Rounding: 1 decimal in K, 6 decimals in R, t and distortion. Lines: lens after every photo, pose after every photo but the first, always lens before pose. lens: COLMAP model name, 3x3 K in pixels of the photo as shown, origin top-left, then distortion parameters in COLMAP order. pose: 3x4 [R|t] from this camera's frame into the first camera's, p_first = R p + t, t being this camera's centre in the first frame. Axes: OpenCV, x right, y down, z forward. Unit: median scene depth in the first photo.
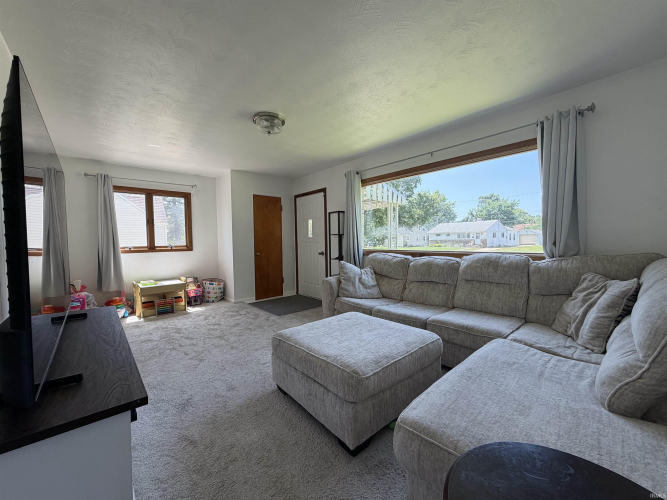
lens RADIAL K [[263.8, 0, 330.1], [0, 263.8, 252.3], [0, 0, 1]] dist [-0.009954, 0.000063]
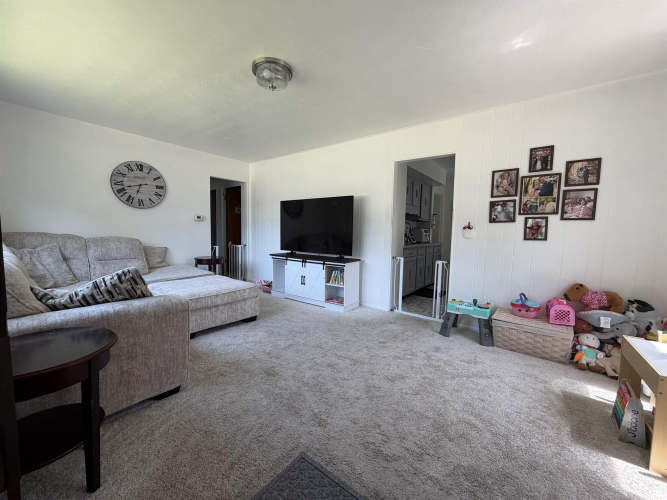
lens RADIAL K [[263.8, 0, 328.7], [0, 263.8, 250.4], [0, 0, 1]] dist [-0.009954, 0.000063]
pose [[-0.982571, 0.006096, -0.185785, -0.197973], [-0.017196, 0.992195, 0.123502, -0.057129], [0.185088, 0.124544, -0.974798, 1.519564]]
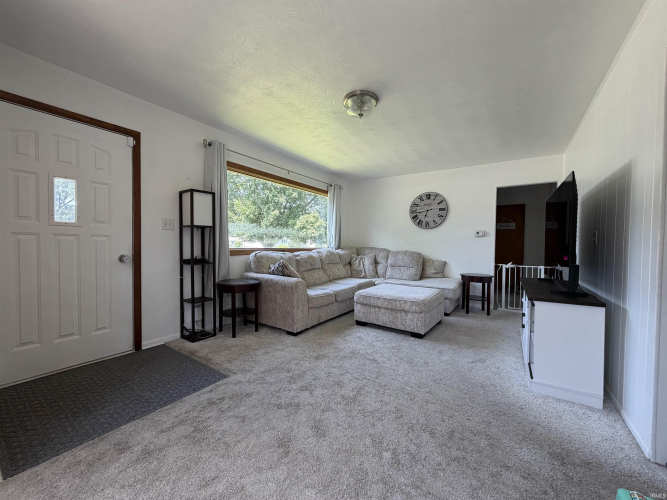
lens RADIAL K [[263.8, 0, 334.3], [0, 263.8, 252.7], [0, 0, 1]] dist [-0.009954, 0.000063]
pose [[-0.254645, -0.020159, 0.966825, -0.879927], [0.034115, 0.998973, 0.029814, -0.013204], [-0.966433, 0.040575, -0.253695, 1.082734]]
